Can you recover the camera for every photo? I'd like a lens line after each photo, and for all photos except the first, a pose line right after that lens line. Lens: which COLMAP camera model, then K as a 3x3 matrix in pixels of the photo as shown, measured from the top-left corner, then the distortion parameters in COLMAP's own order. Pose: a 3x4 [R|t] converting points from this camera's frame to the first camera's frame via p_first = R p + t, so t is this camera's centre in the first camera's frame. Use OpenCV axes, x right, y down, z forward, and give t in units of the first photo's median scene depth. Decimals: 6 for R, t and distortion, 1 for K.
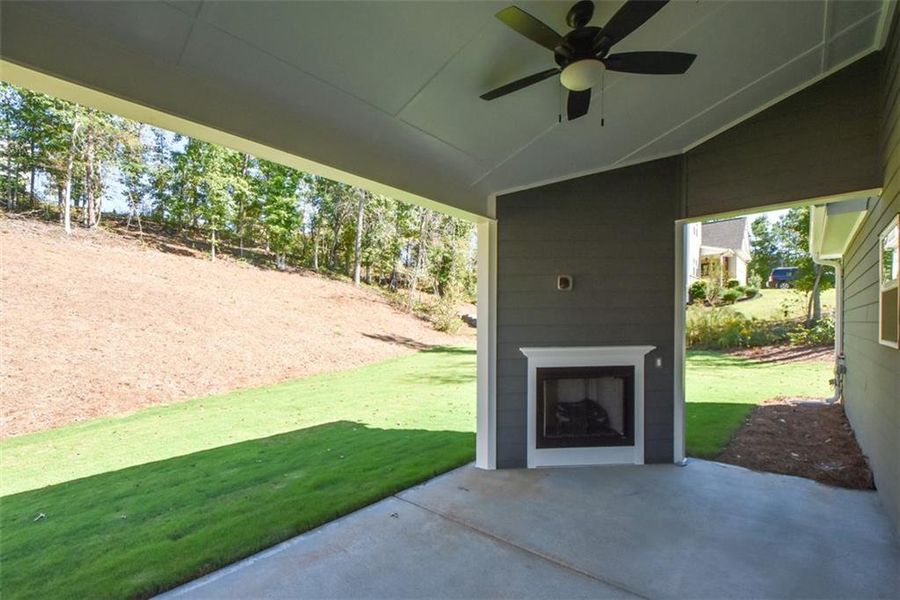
lens RADIAL K [[398.9, 0, 439.9], [0, 398.9, 314.3], [0, 0, 1]] dist [-0.005394, -0.001449]
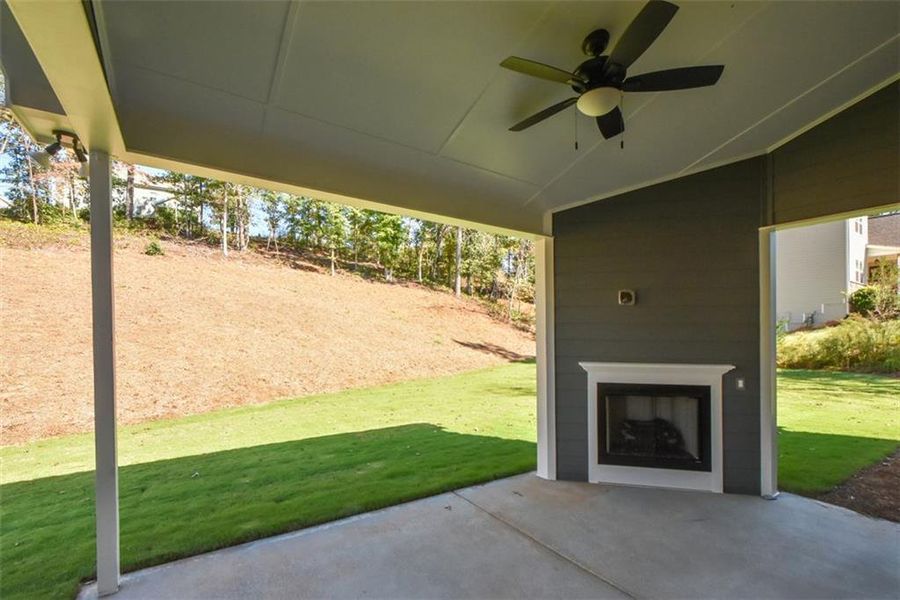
lens RADIAL K [[398.9, 0, 438.6], [0, 398.9, 333.5], [0, 0, 1]] dist [-0.005394, -0.001449]
pose [[0.963209, 0.017920, -0.268155, 0.114546], [-0.011157, 0.999581, 0.026724, -0.010388], [0.268522, -0.022748, 0.963005, -0.055967]]
